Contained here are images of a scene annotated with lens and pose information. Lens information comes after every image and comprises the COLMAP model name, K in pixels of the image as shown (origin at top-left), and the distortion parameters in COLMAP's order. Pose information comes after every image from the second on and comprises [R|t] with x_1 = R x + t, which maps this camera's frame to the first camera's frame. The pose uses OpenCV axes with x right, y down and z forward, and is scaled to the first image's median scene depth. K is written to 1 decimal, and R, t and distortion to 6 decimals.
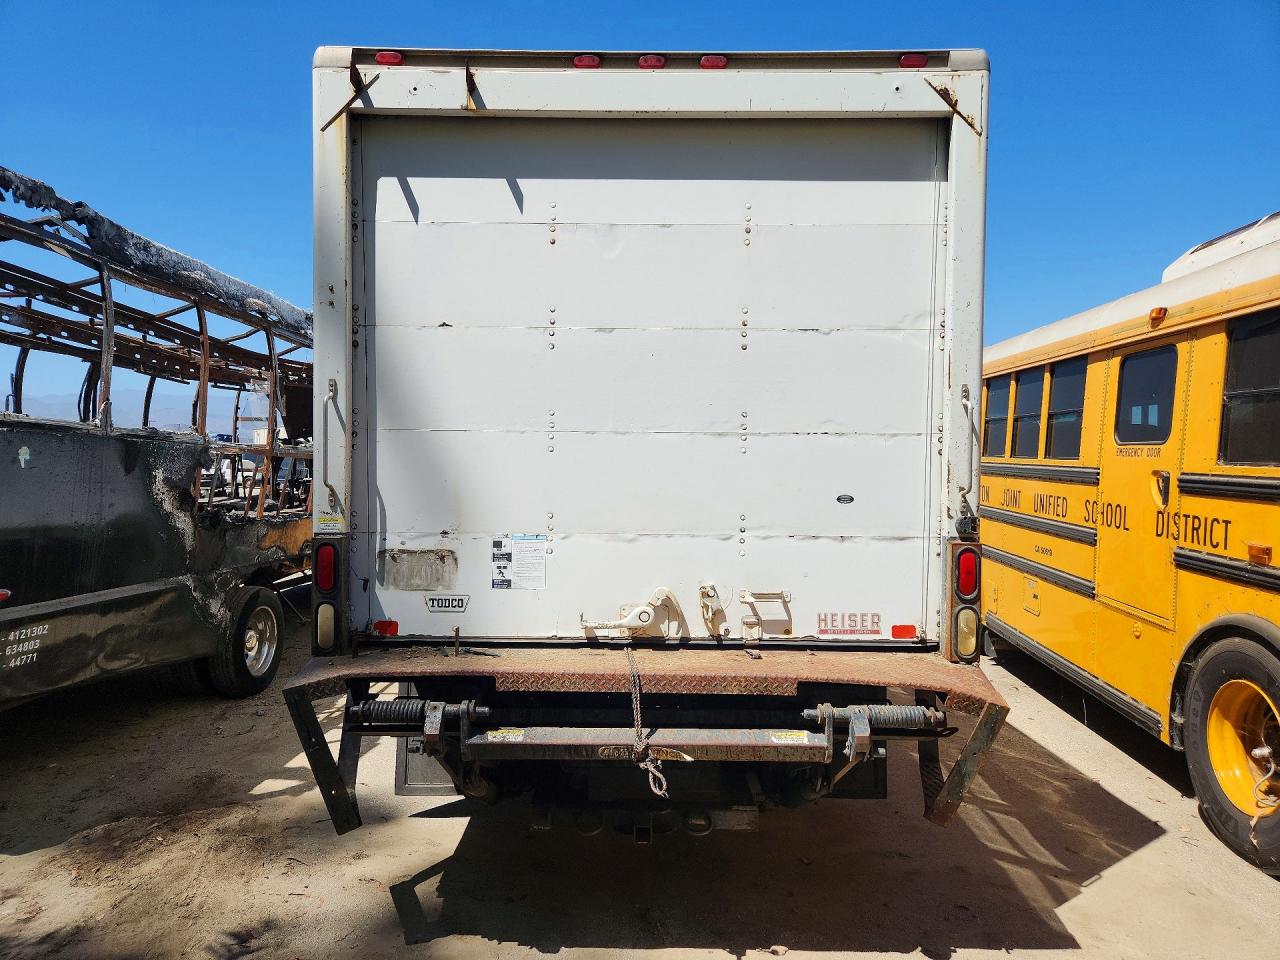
lens RADIAL K [[866.6, 0, 629.6], [0, 866.6, 485.3], [0, 0, 1]] dist [0.051688, -0.043548]
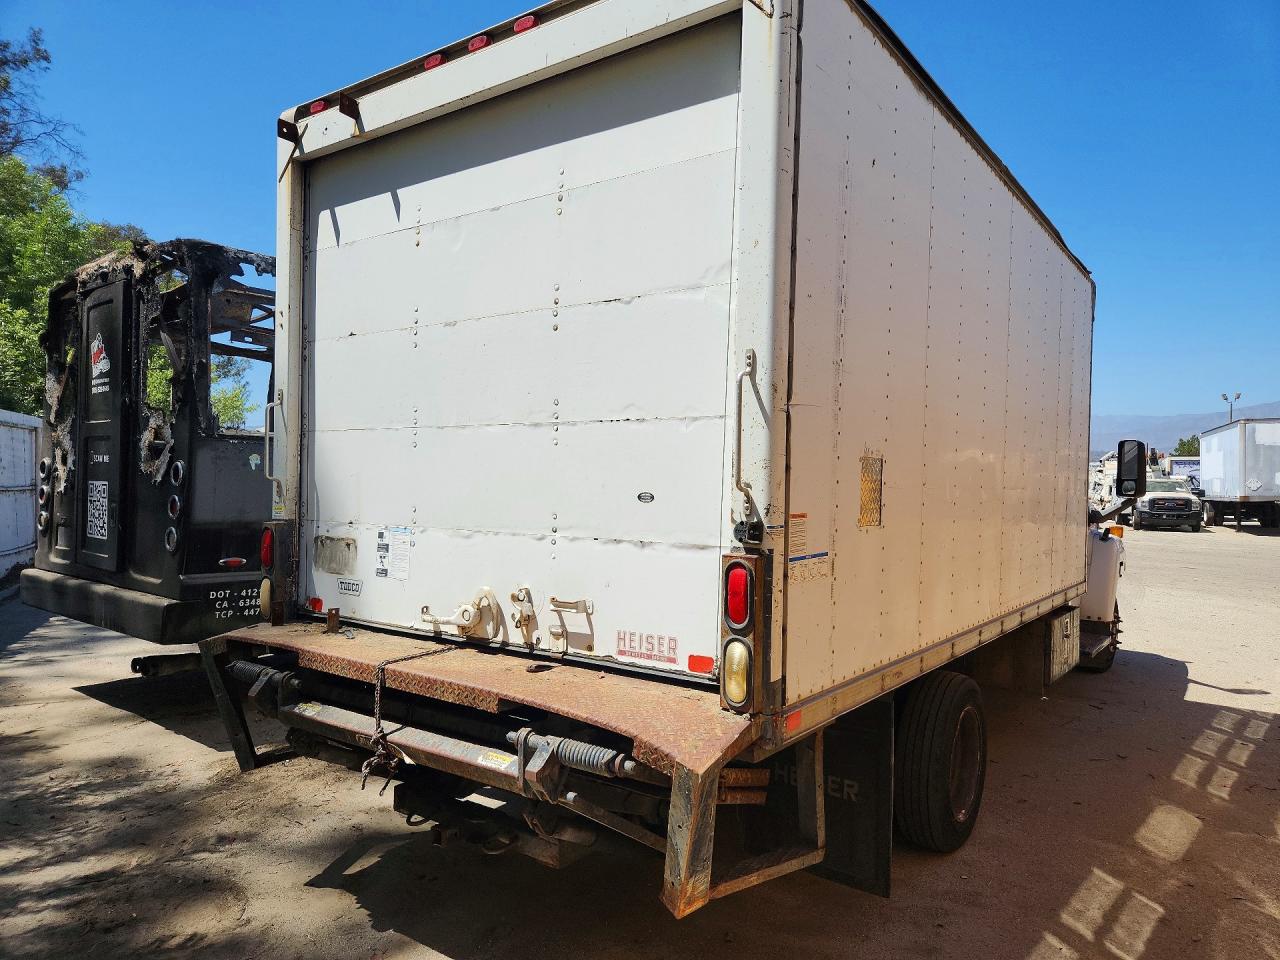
lens RADIAL K [[884.6, 0, 634.7], [0, 884.6, 489.8], [0, 0, 1]] dist [0.042967, -0.031544]
pose [[0.803989, 0.008710, -0.594581, 0.747482], [-0.014390, 0.999885, -0.004810, 0.012882], [0.594470, 0.012423, 0.804022, 0.308659]]
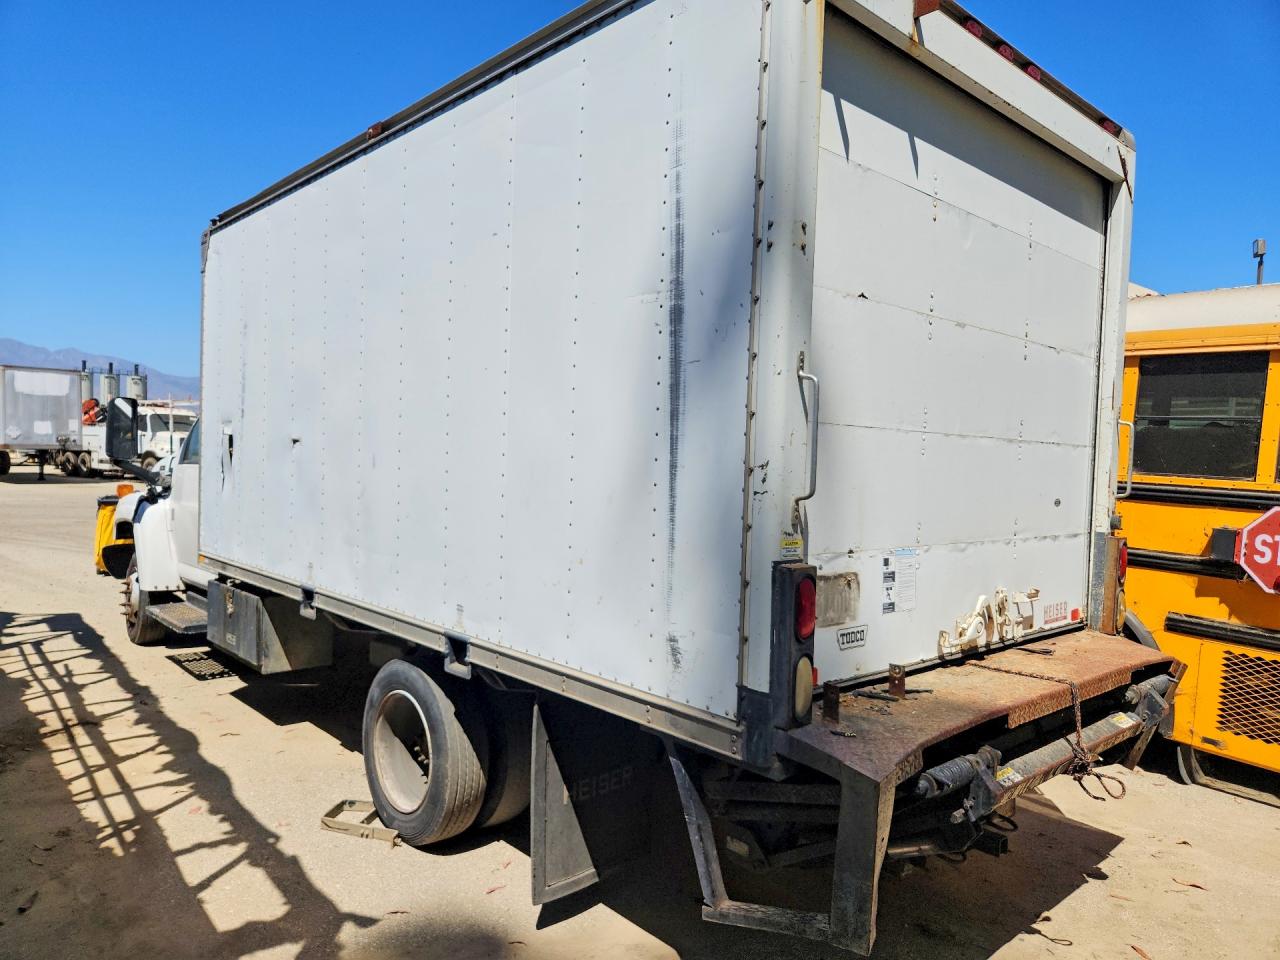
lens RADIAL K [[866.6, 0, 629.6], [0, 866.6, 485.3], [0, 0, 1]] dist [0.051688, -0.043548]
pose [[0.739579, -0.003753, 0.673059, -0.918206], [-0.021317, 0.999352, 0.028997, -0.027097], [-0.672732, -0.035793, 0.739020, 0.539934]]
